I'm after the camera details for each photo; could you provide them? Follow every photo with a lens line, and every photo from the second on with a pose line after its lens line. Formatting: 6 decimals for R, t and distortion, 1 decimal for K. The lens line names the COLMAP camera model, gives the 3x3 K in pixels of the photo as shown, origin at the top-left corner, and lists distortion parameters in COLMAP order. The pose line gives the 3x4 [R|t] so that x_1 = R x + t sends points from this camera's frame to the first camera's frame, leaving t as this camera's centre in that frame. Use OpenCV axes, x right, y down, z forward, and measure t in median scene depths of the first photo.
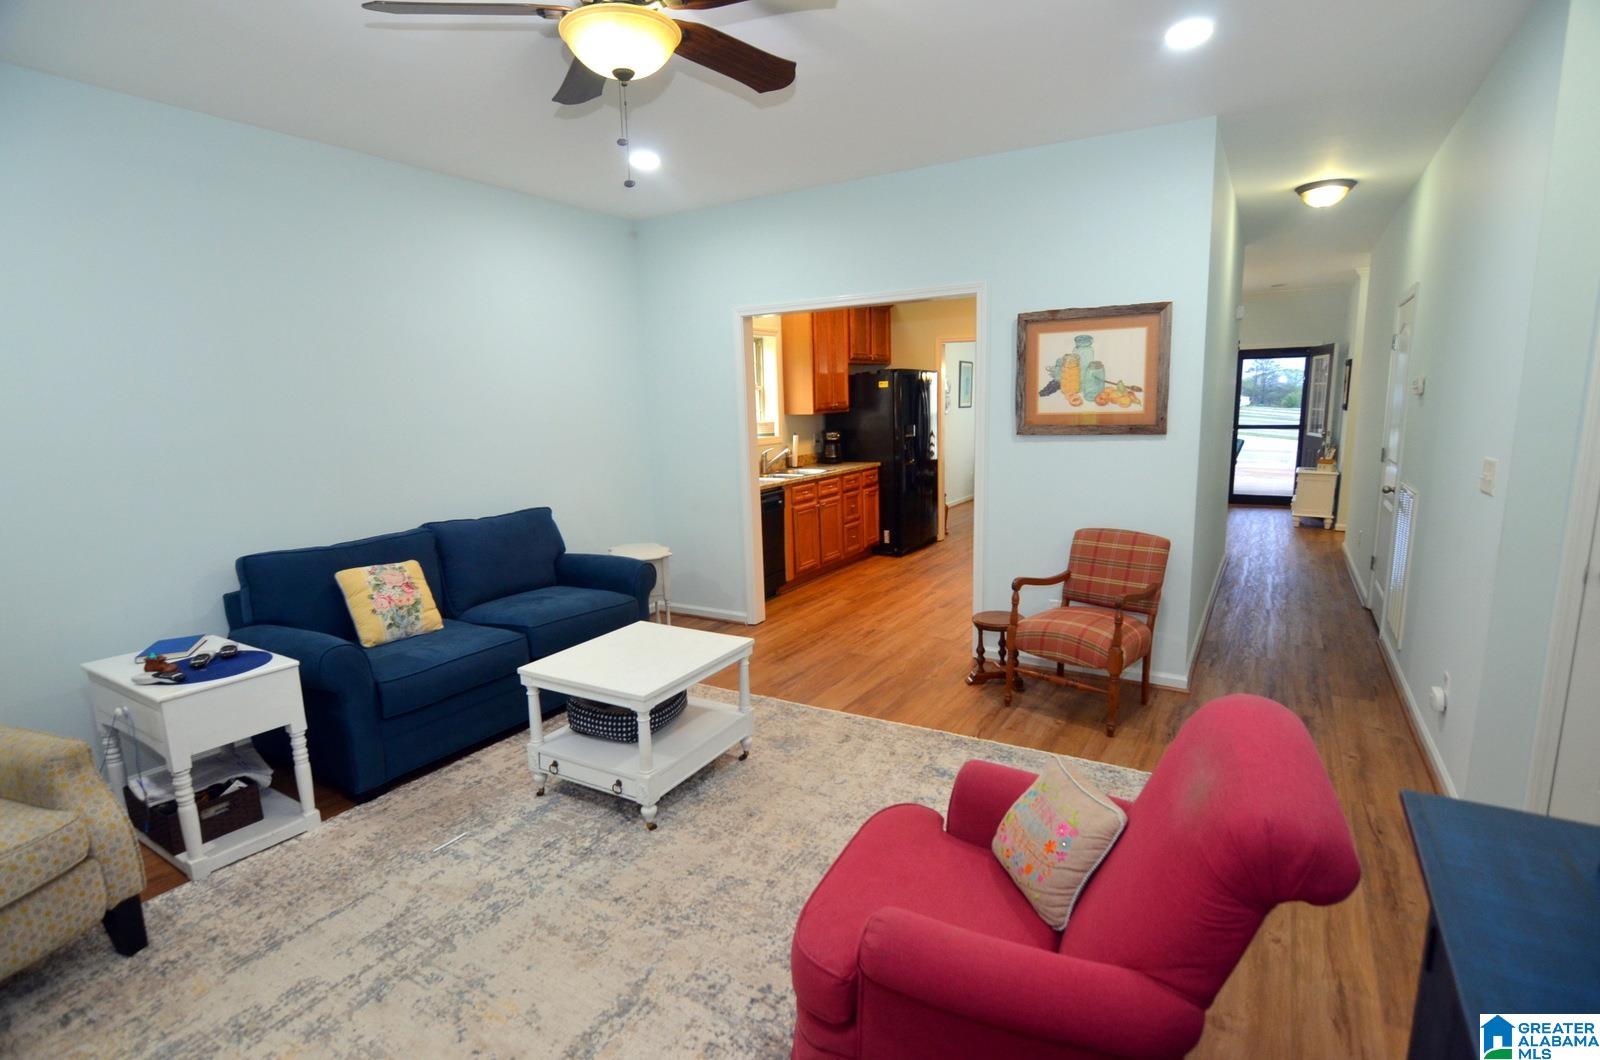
lens RADIAL K [[776.7, 0, 799.7], [0, 776.7, 544.3], [0, 0, 1]] dist [-0.030579, 0.009058]
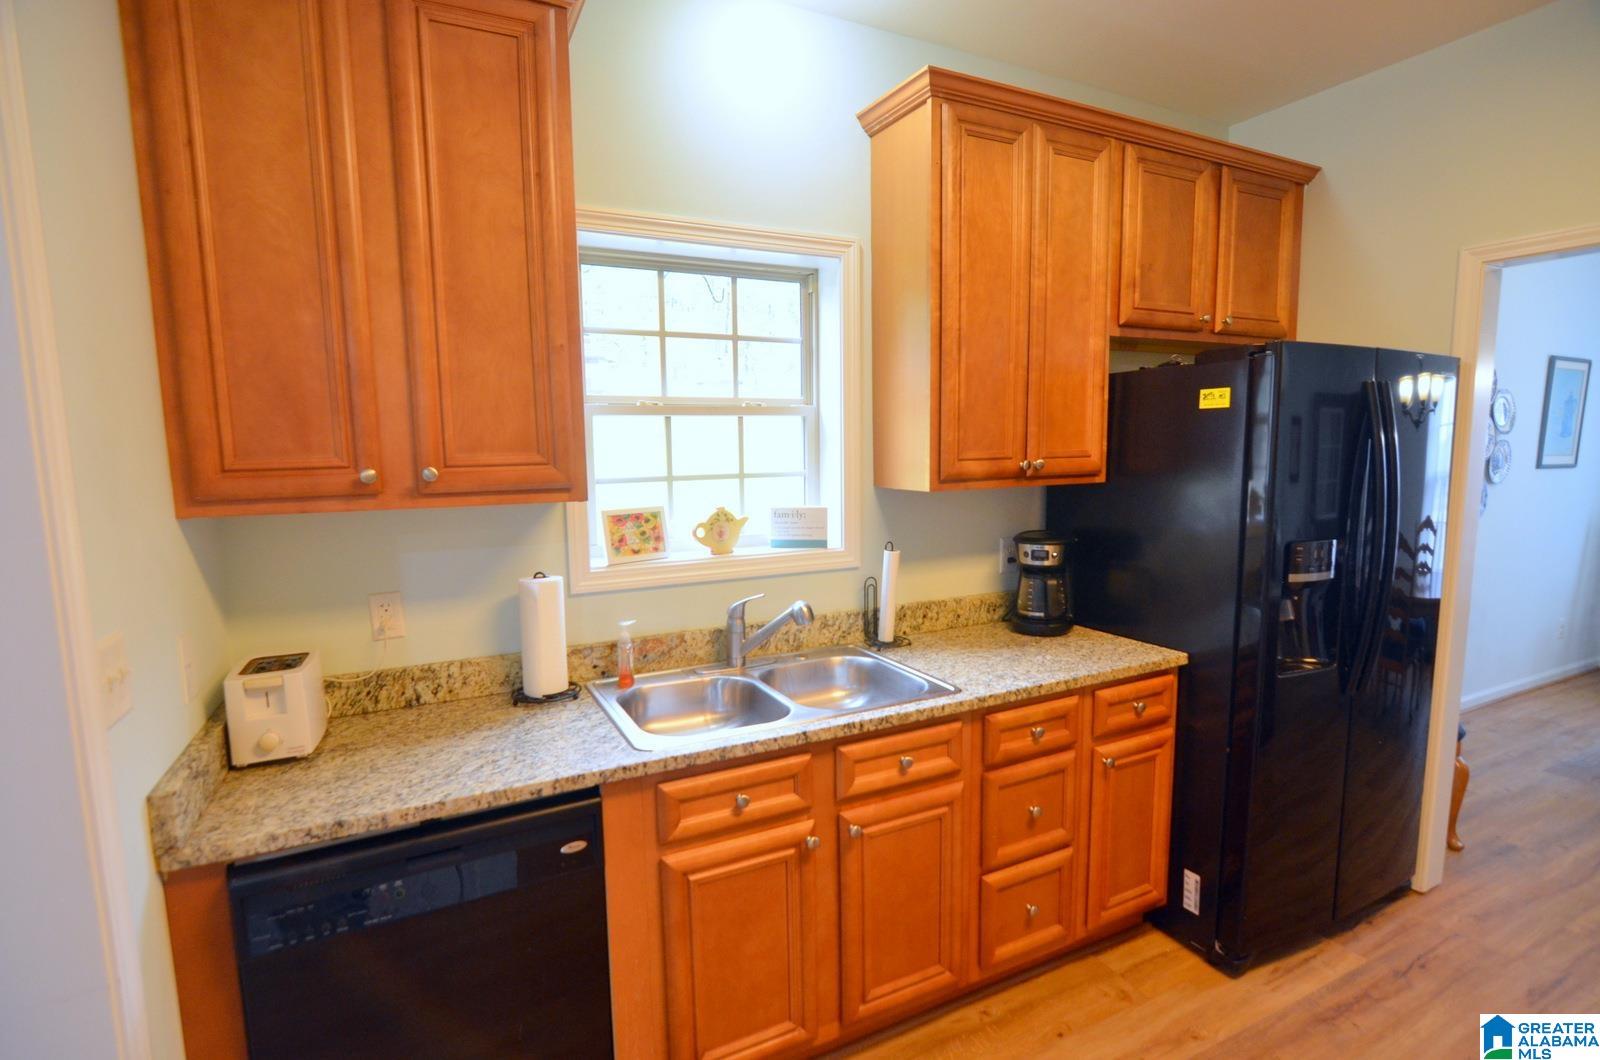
lens RADIAL K [[776.7, 0, 799.7], [0, 776.7, 544.3], [0, 0, 1]] dist [-0.030579, 0.009058]
pose [[0.846193, 0.085062, -0.526044, 0.245466], [-0.109179, 0.993910, -0.014909, -0.238527], [0.521573, 0.070048, 0.850327, 1.239686]]
